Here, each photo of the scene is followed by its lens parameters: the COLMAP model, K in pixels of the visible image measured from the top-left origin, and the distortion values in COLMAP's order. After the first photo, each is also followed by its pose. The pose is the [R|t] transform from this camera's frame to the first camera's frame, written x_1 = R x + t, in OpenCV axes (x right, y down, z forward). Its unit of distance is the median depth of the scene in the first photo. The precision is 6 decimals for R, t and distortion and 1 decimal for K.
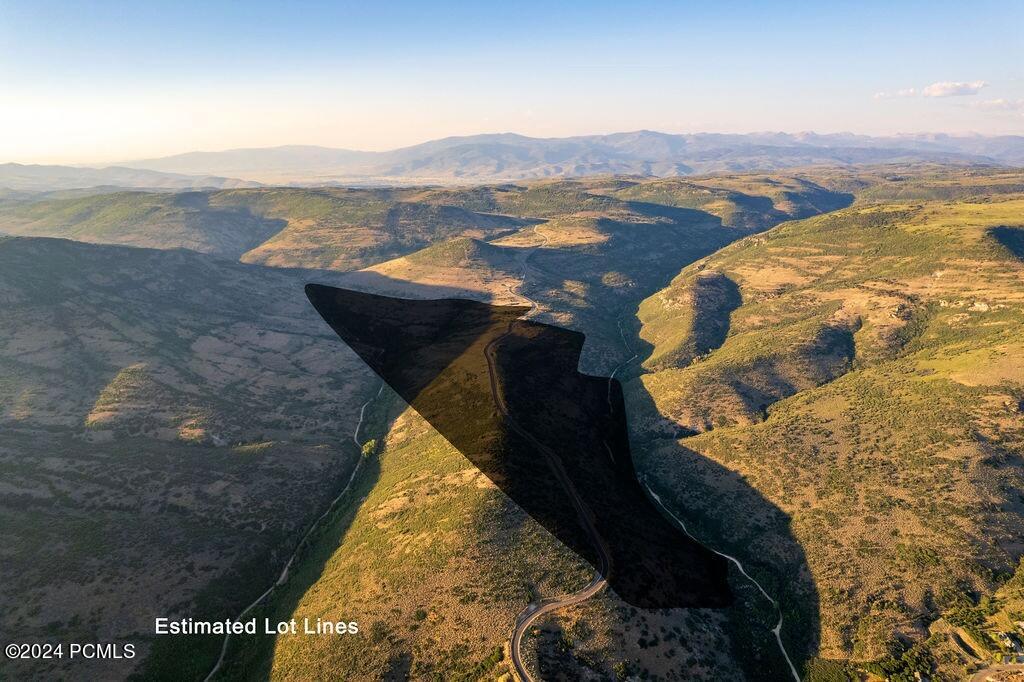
lens RADIAL K [[656.3, 0, 516.6], [0, 656.3, 341.2], [0, 0, 1]] dist [-0.079955, 0.071601]
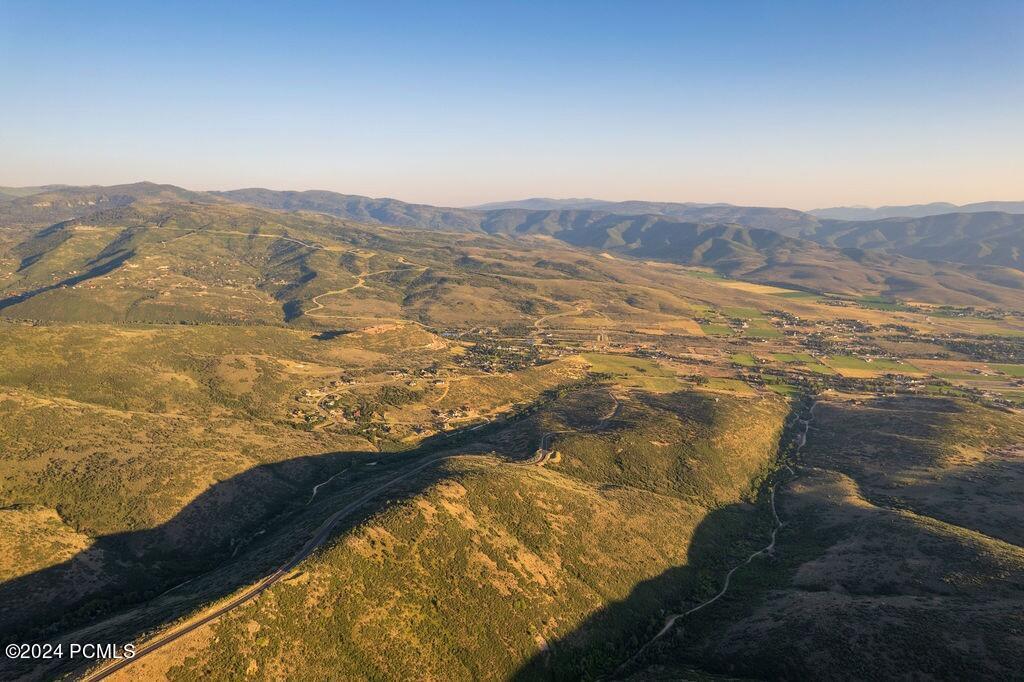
lens RADIAL K [[656.3, 0, 513.6], [0, 656.3, 345.4], [0, 0, 1]] dist [-0.079955, 0.071601]
pose [[-0.817699, -0.117113, 0.563606, -0.735426], [0.165374, 0.890022, 0.424868, -0.420892], [-0.551379, 0.440620, -0.708403, 1.814786]]
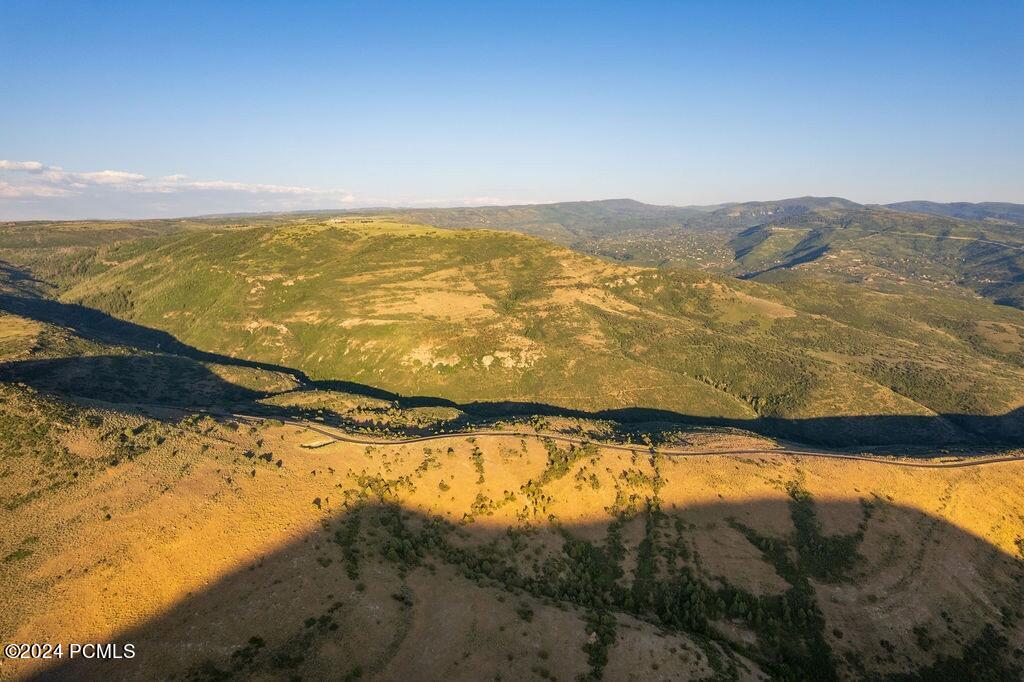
lens RADIAL K [[656.3, 0, 513.6], [0, 656.3, 345.4], [0, 0, 1]] dist [-0.079955, 0.071601]
pose [[-0.061381, -0.169510, 0.983615, -0.828592], [0.290240, 0.939857, 0.180081, -0.415785], [-0.954983, 0.296538, -0.008491, 2.399484]]
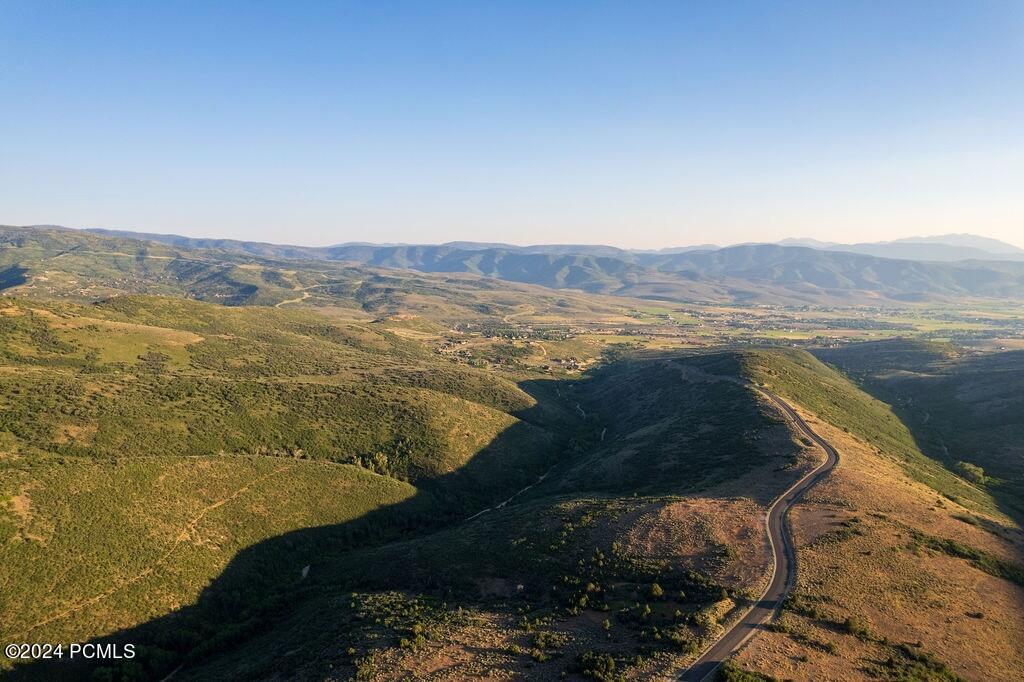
lens RADIAL K [[656.3, 0, 513.8], [0, 656.3, 345.0], [0, 0, 1]] dist [-0.079955, 0.071601]
pose [[-0.955669, -0.031594, 0.292742, 0.033855], [0.091238, 0.913514, 0.396443, -0.374680], [-0.279949, 0.405578, -0.870135, 2.567468]]
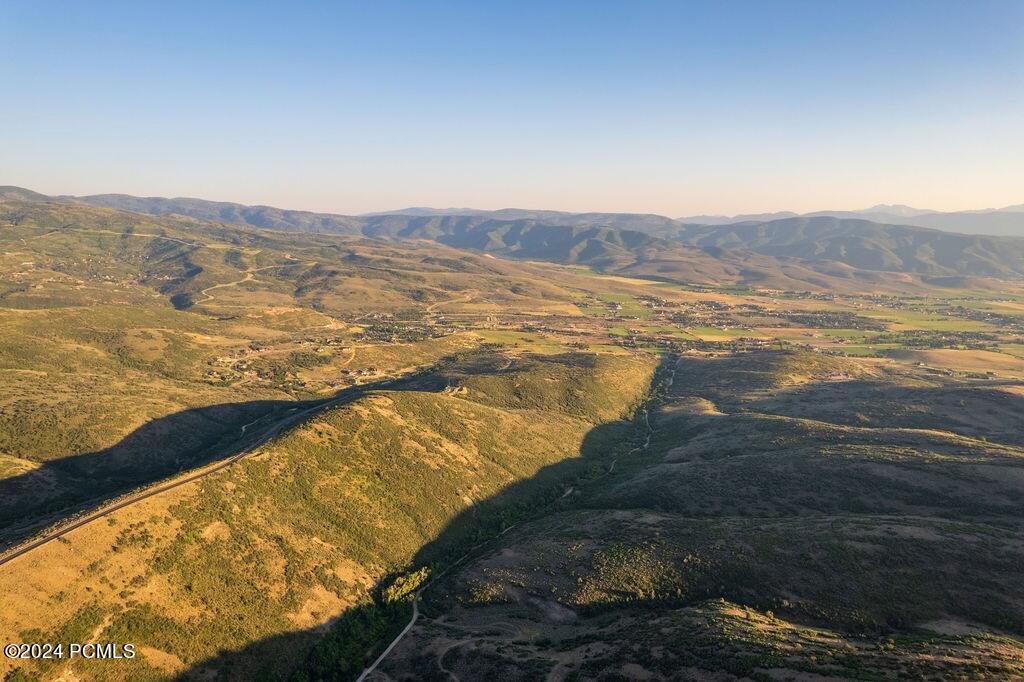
lens RADIAL K [[656.3, 0, 512.8], [0, 656.3, 344.6], [0, 0, 1]] dist [-0.079955, 0.071601]
pose [[-0.908272, -0.077305, 0.411176, -0.810143], [0.119982, 0.893374, 0.432998, -0.371878], [-0.400807, 0.442614, -0.802151, 2.074304]]
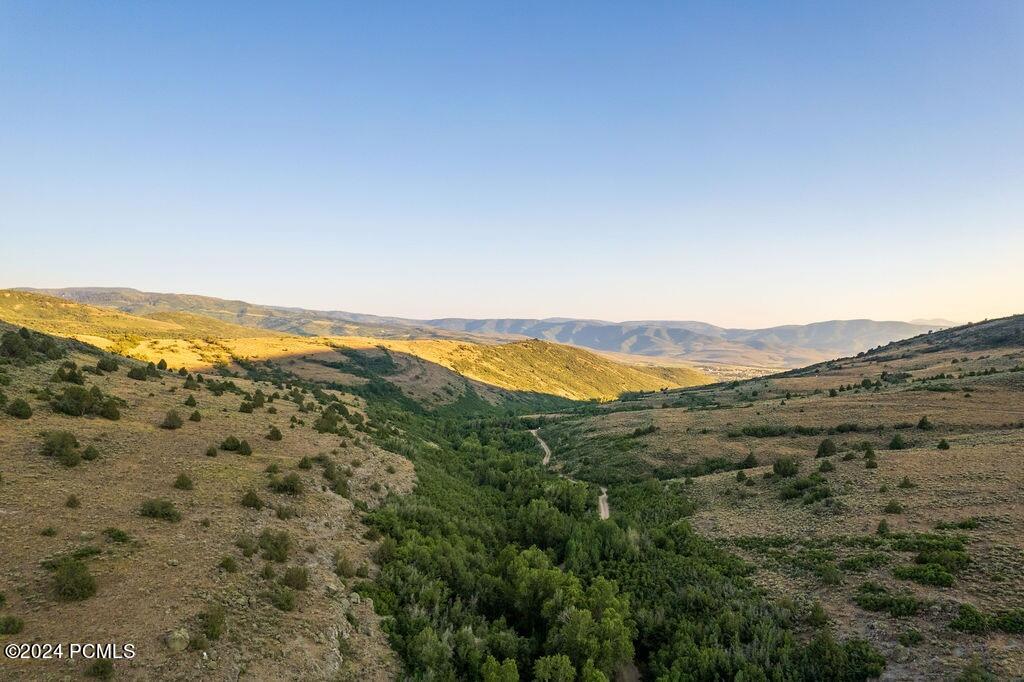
lens RADIAL K [[656.3, 0, 513.1], [0, 656.3, 342.6], [0, 0, 1]] dist [-0.079955, 0.071601]
pose [[-0.883883, -0.004329, 0.467688, -0.839169], [0.129918, 0.958332, 0.254404, -0.243965], [-0.449301, 0.285624, -0.846491, 2.843958]]
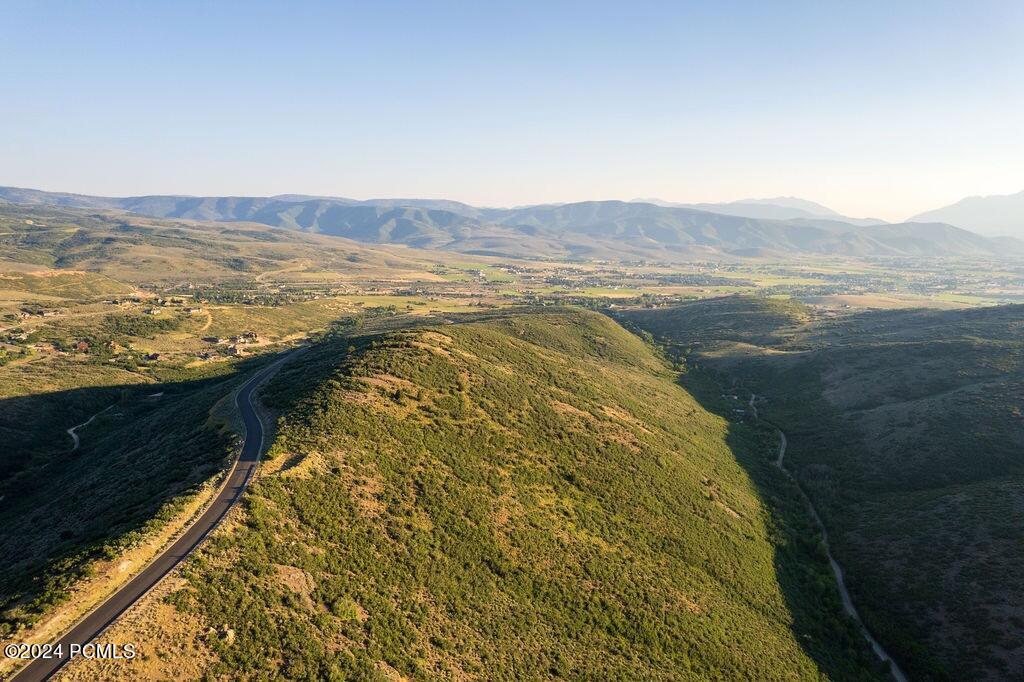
lens RADIAL K [[656.3, 0, 514.1], [0, 656.3, 345.1], [0, 0, 1]] dist [-0.079955, 0.071601]
pose [[-0.996139, -0.021401, 0.085143, -0.185694], [0.020461, 0.886531, 0.462217, -0.030044], [-0.085374, 0.462174, -0.882670, 1.751637]]
